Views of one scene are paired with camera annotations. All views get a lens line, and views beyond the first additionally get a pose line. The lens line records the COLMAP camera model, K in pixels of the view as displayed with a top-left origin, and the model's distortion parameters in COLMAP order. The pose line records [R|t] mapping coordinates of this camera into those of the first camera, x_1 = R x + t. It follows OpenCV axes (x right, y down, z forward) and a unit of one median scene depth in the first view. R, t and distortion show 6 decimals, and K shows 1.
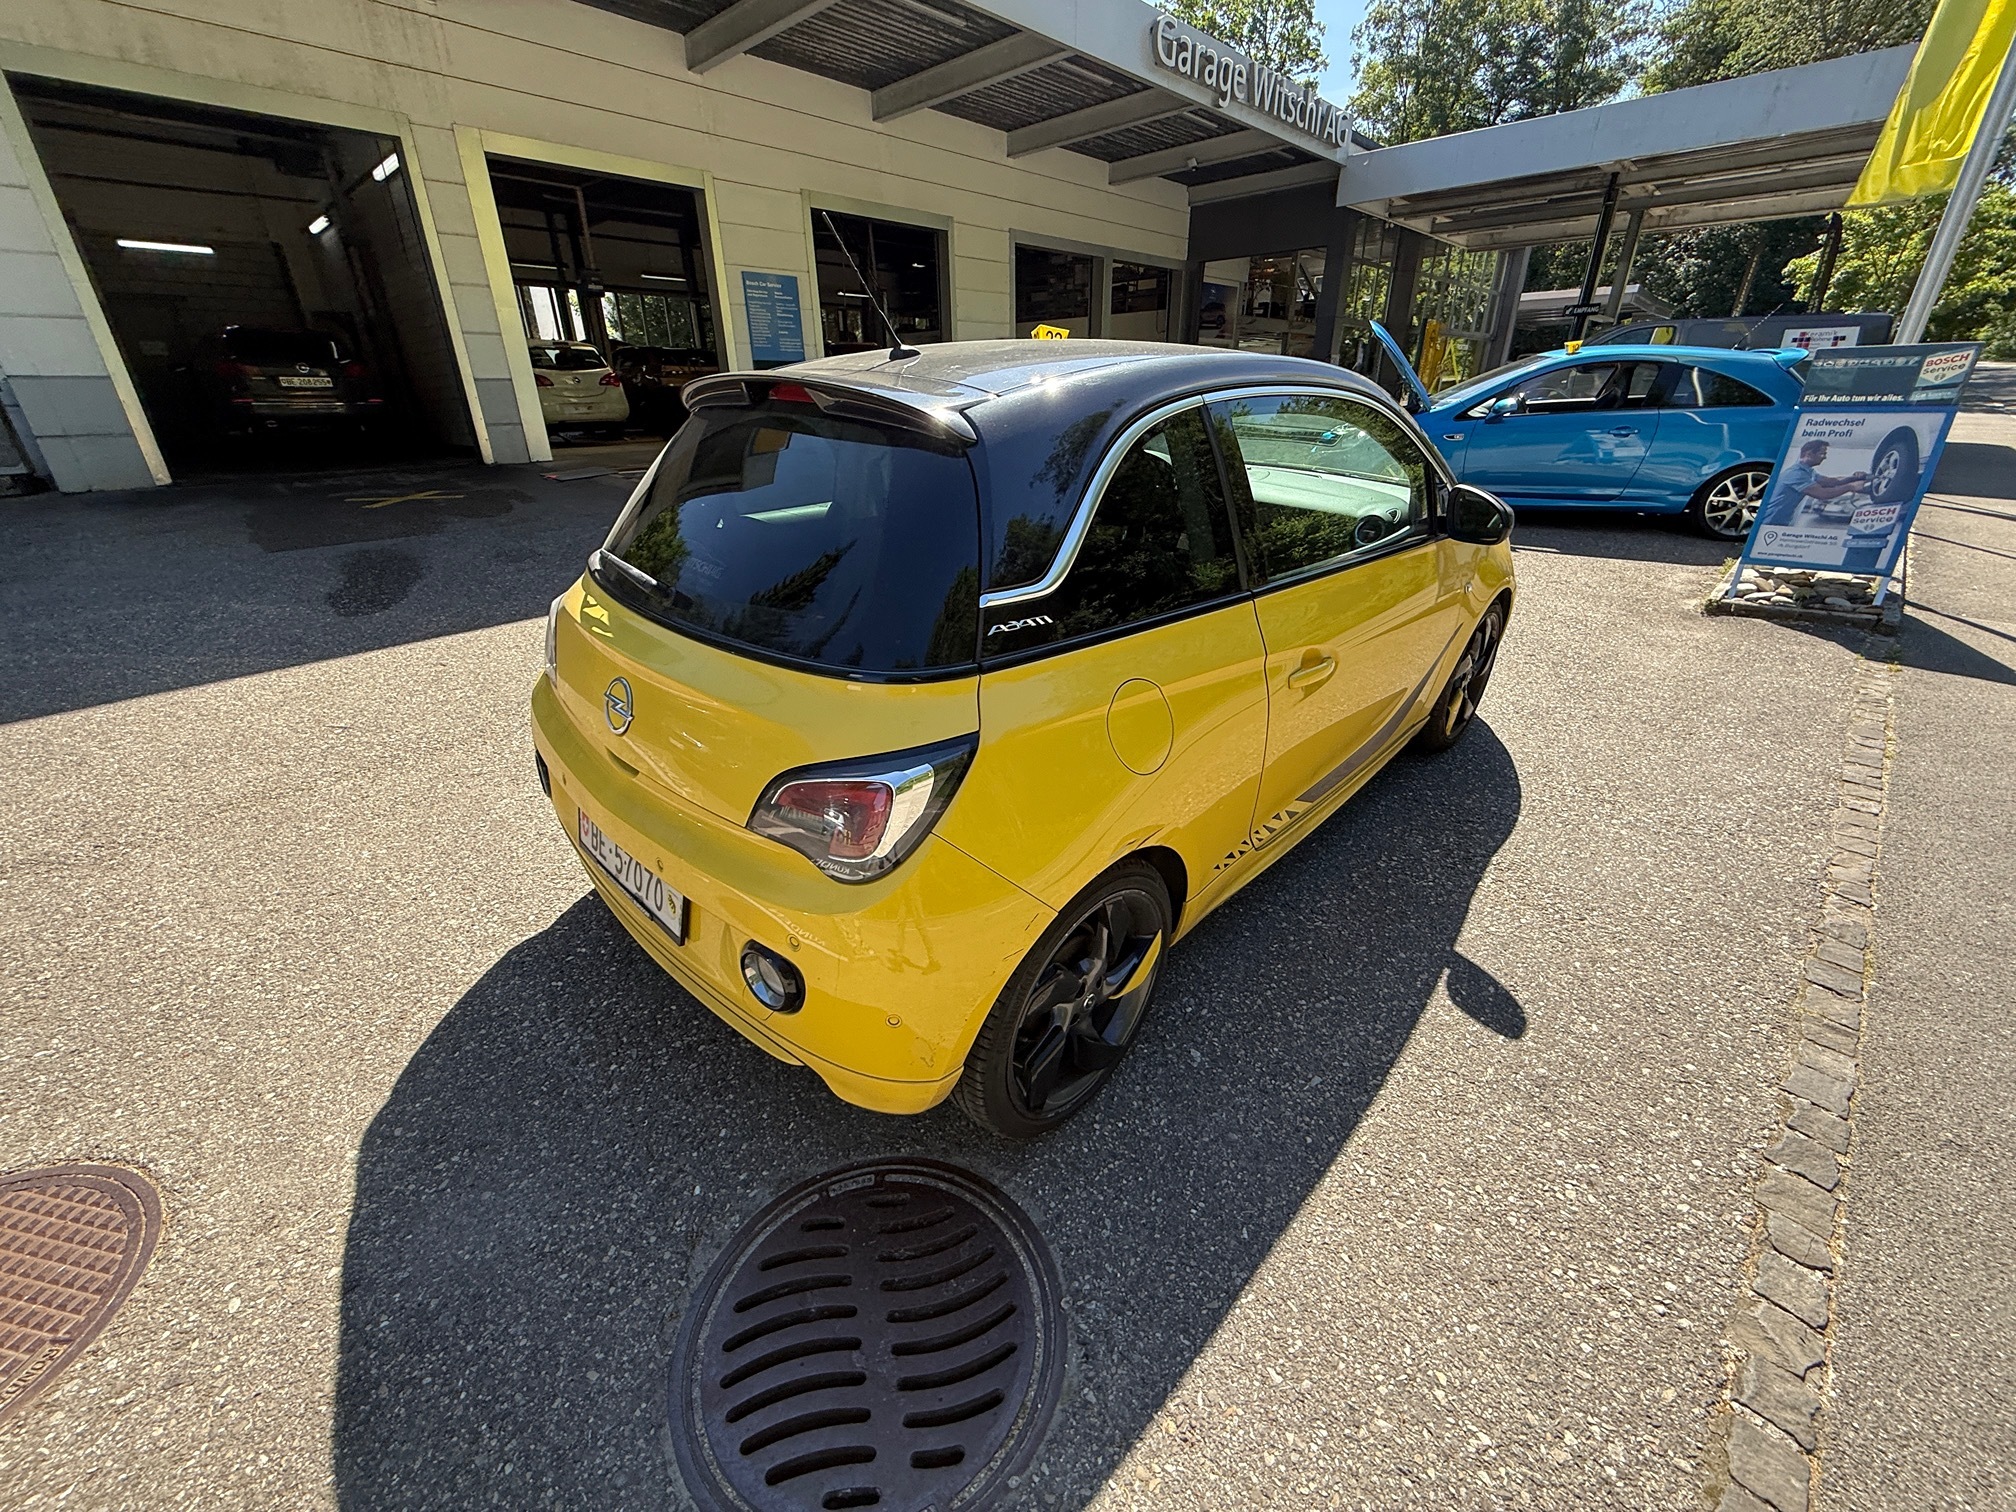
lens RADIAL K [[802.7, 0, 1004.7], [0, 802.7, 760.0], [0, 0, 1]] dist [-0.001158, -0.000167]
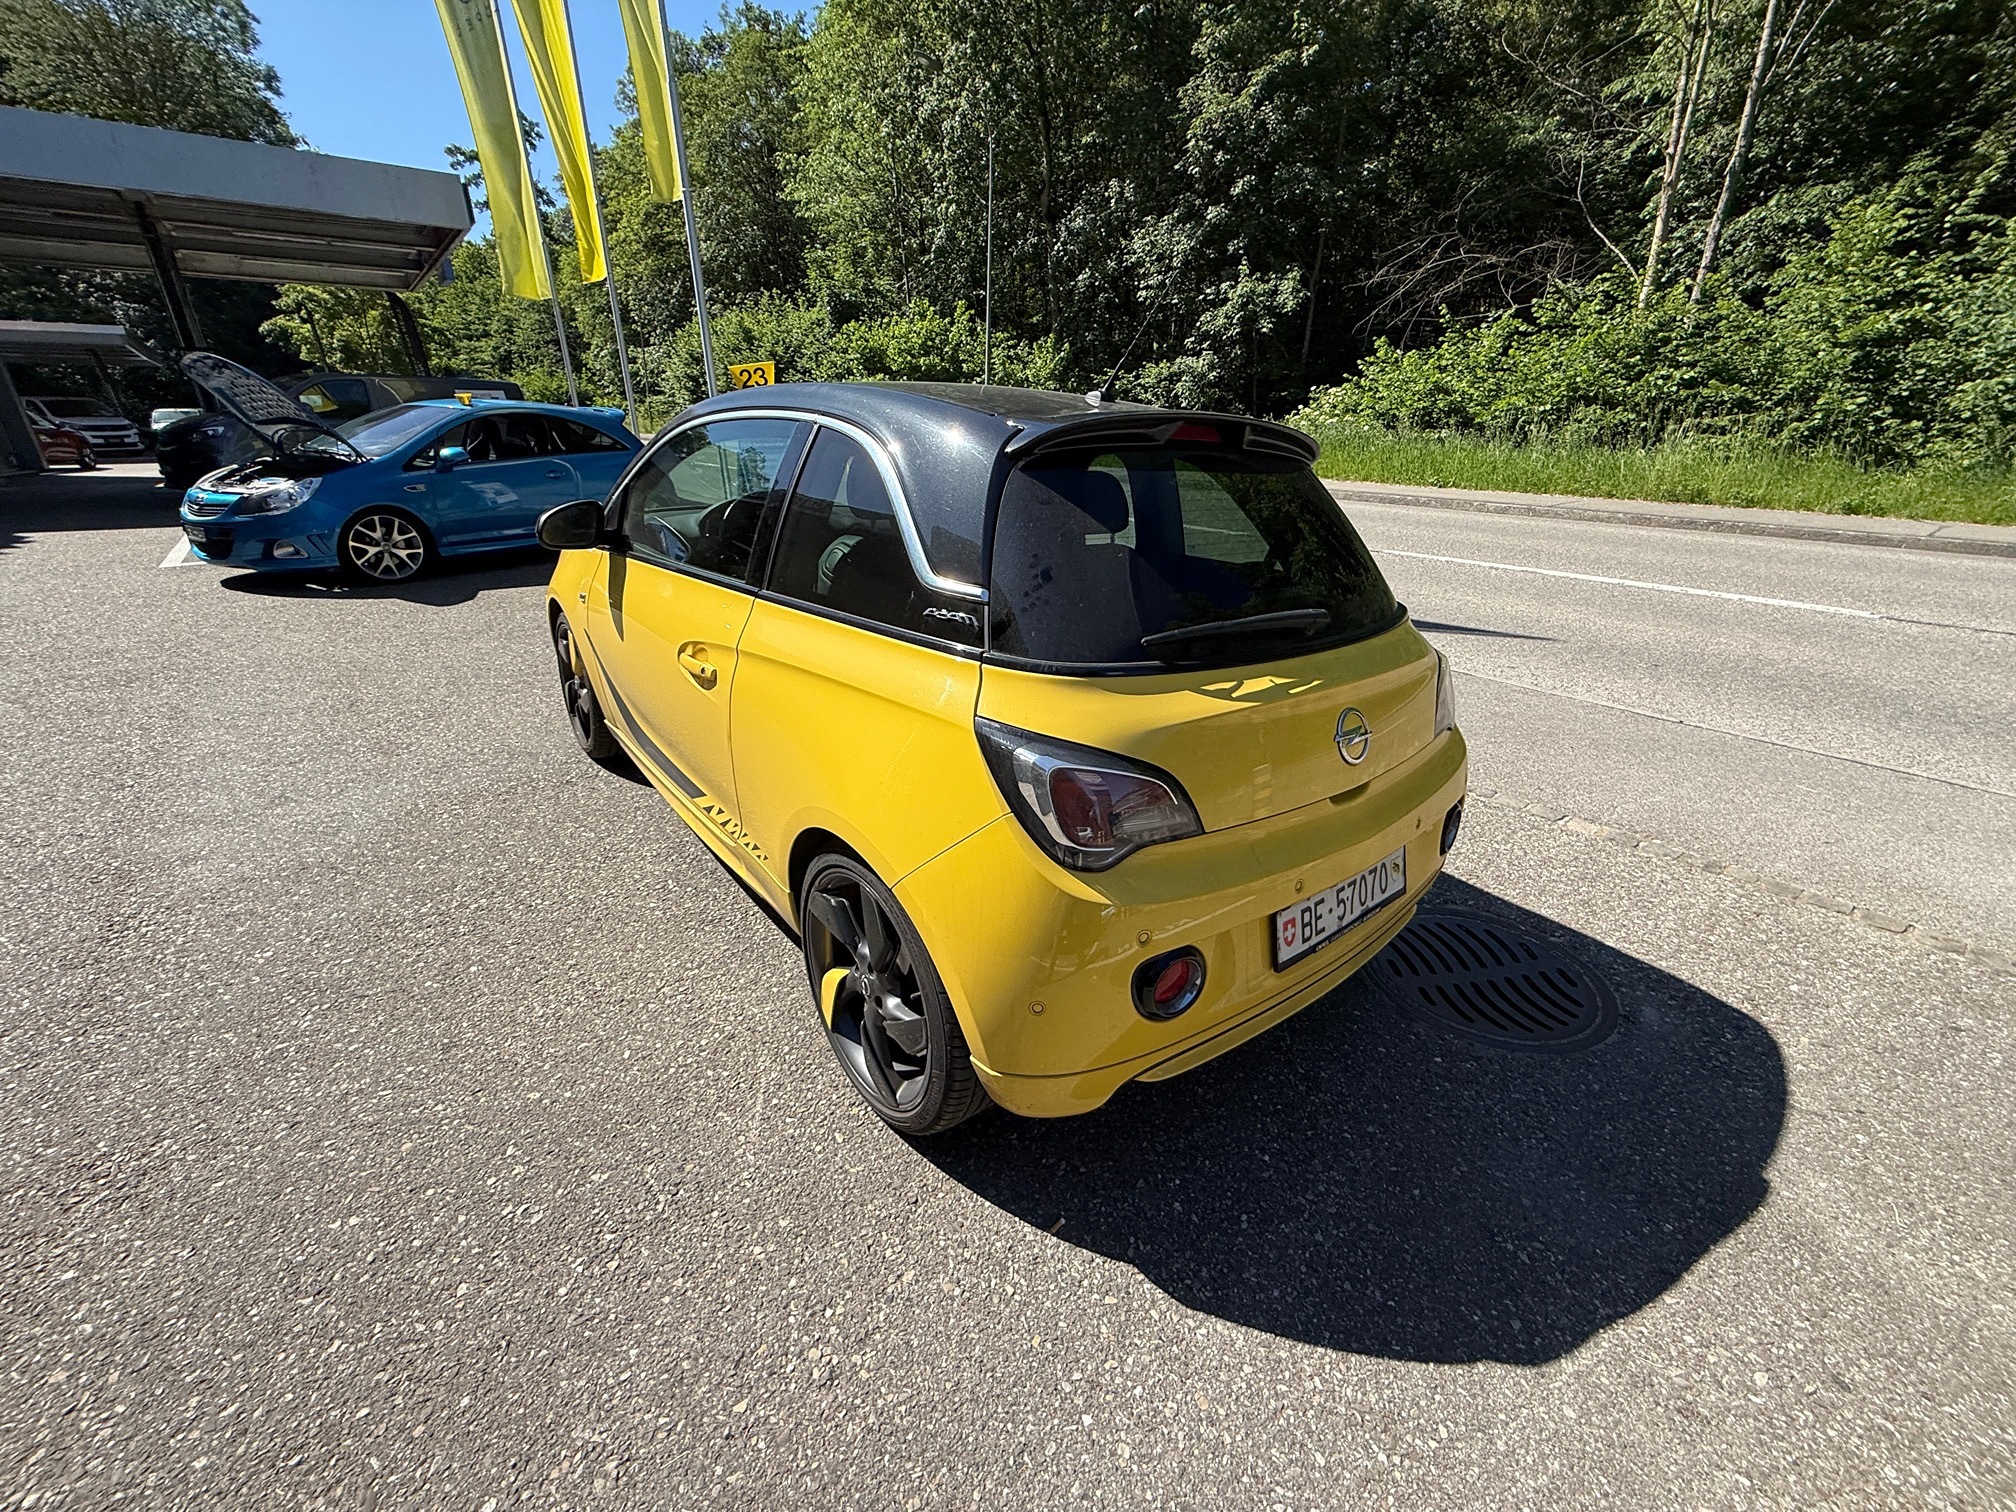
lens RADIAL K [[803.4, 0, 1002.1], [0, 803.4, 750.4], [0, 0, 1]] dist [0.001083, -0.000171]
pose [[0.119461, -0.360141, 0.925218, -0.482443], [0.420001, 0.862732, 0.281589, -0.170184], [-0.899627, 0.354953, 0.254323, 0.374250]]
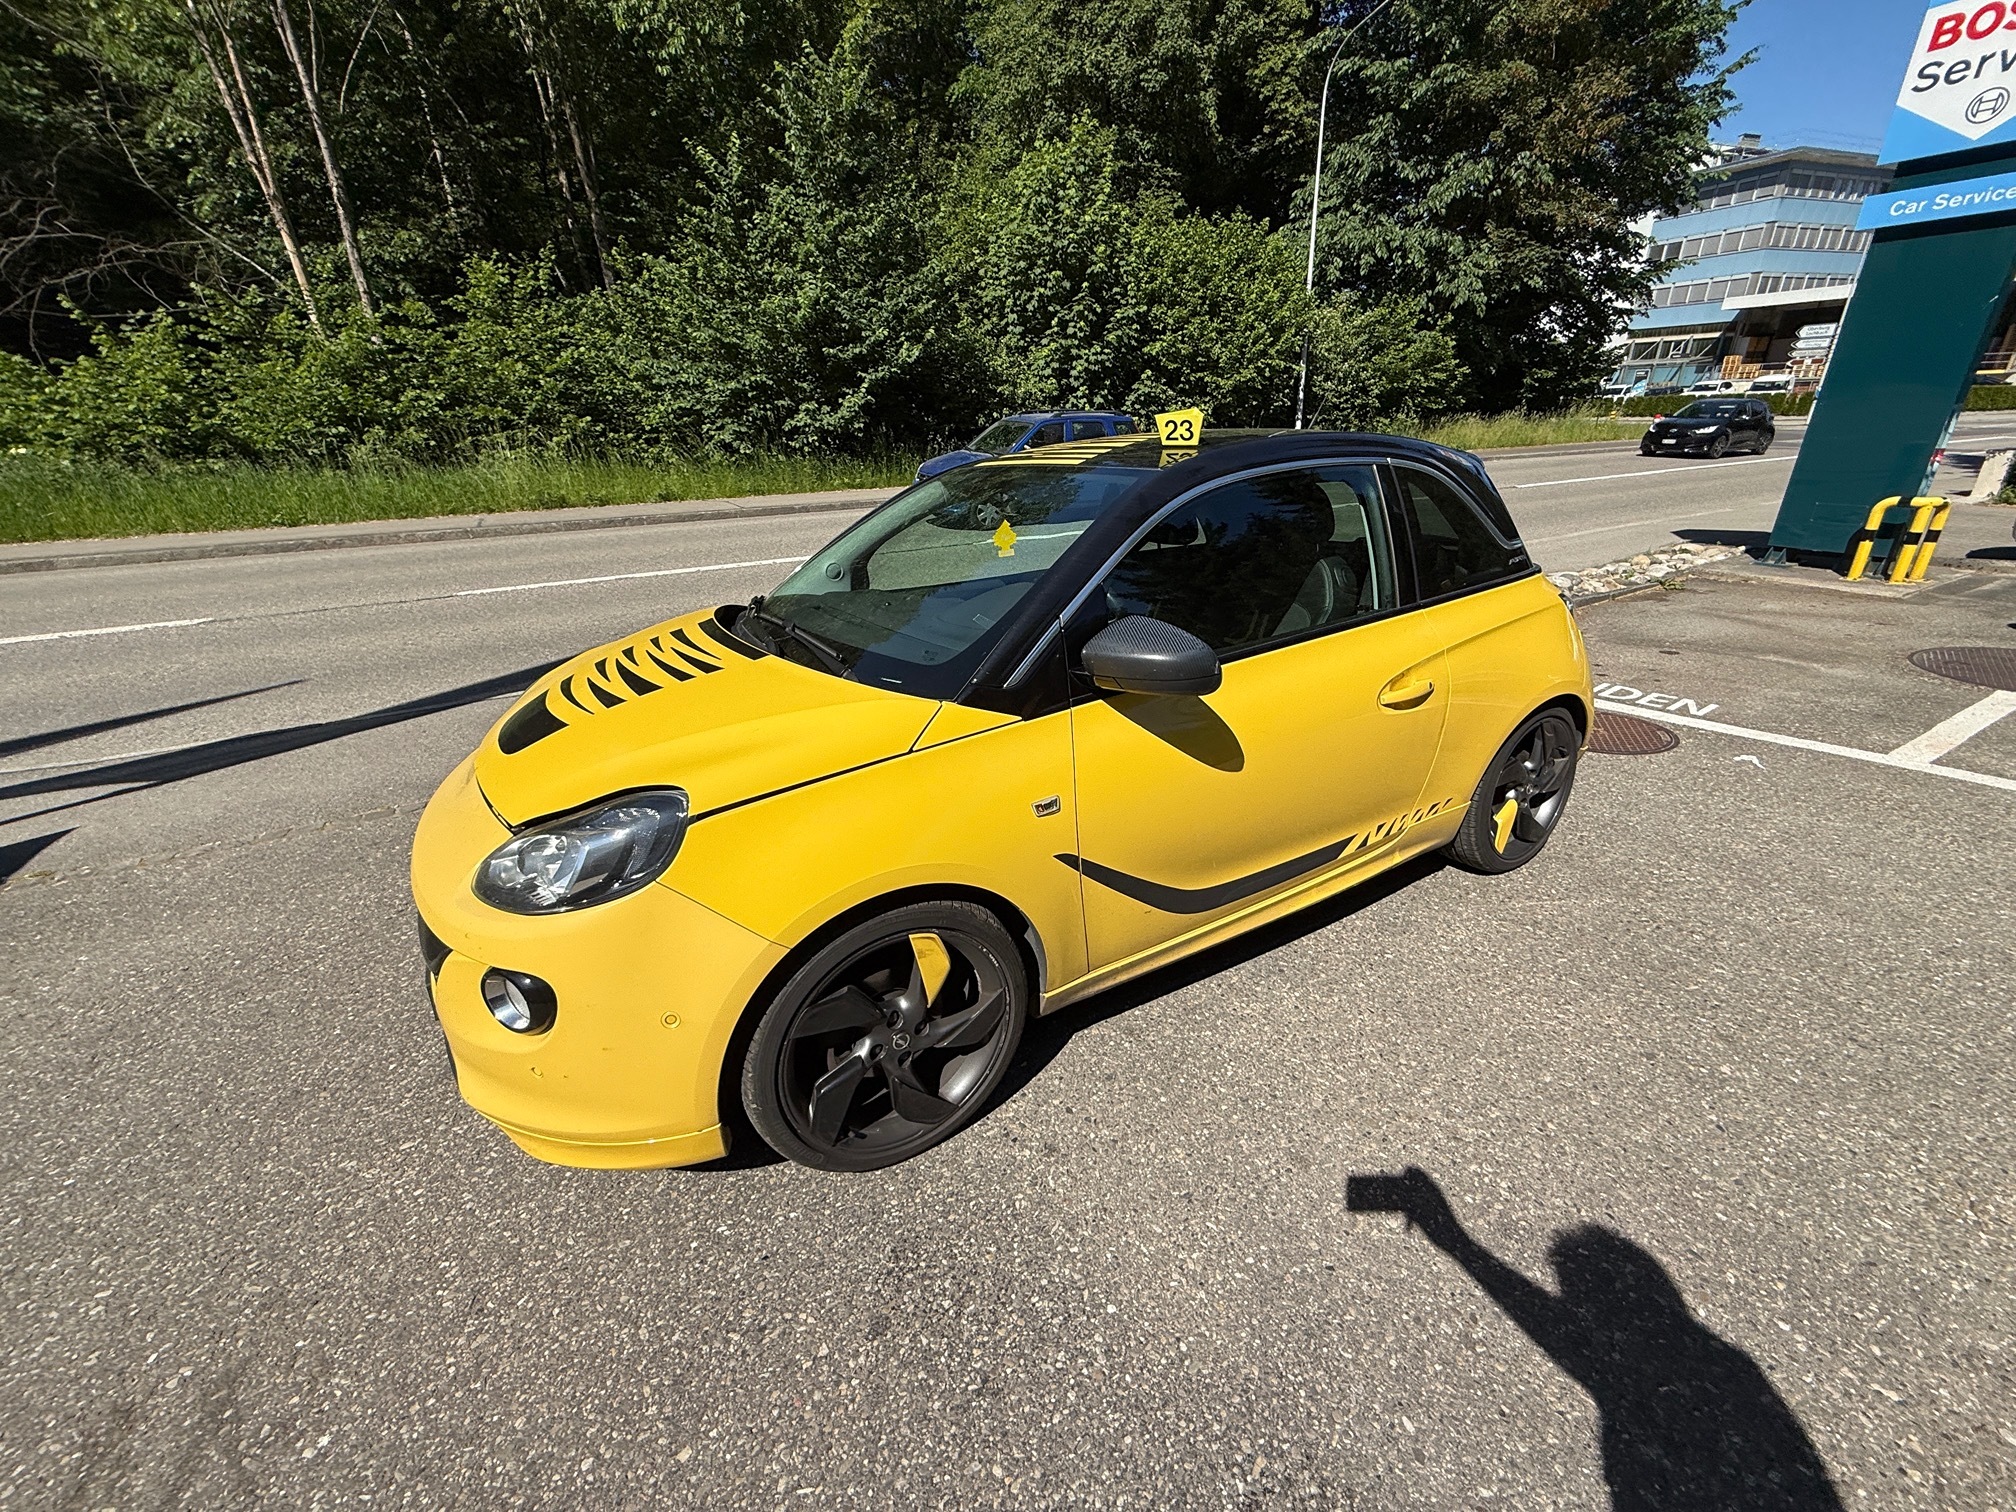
lens RADIAL K [[801.2, 0, 1004.5], [0, 801.2, 756.9], [0, 0, 1]] dist [0.000489, -0.000093]
pose [[-0.966061, -0.058854, 0.251519, 0.005311], [0.149087, 0.668120, 0.728964, -0.493296], [-0.210947, 0.741722, -0.636671, 0.967232]]
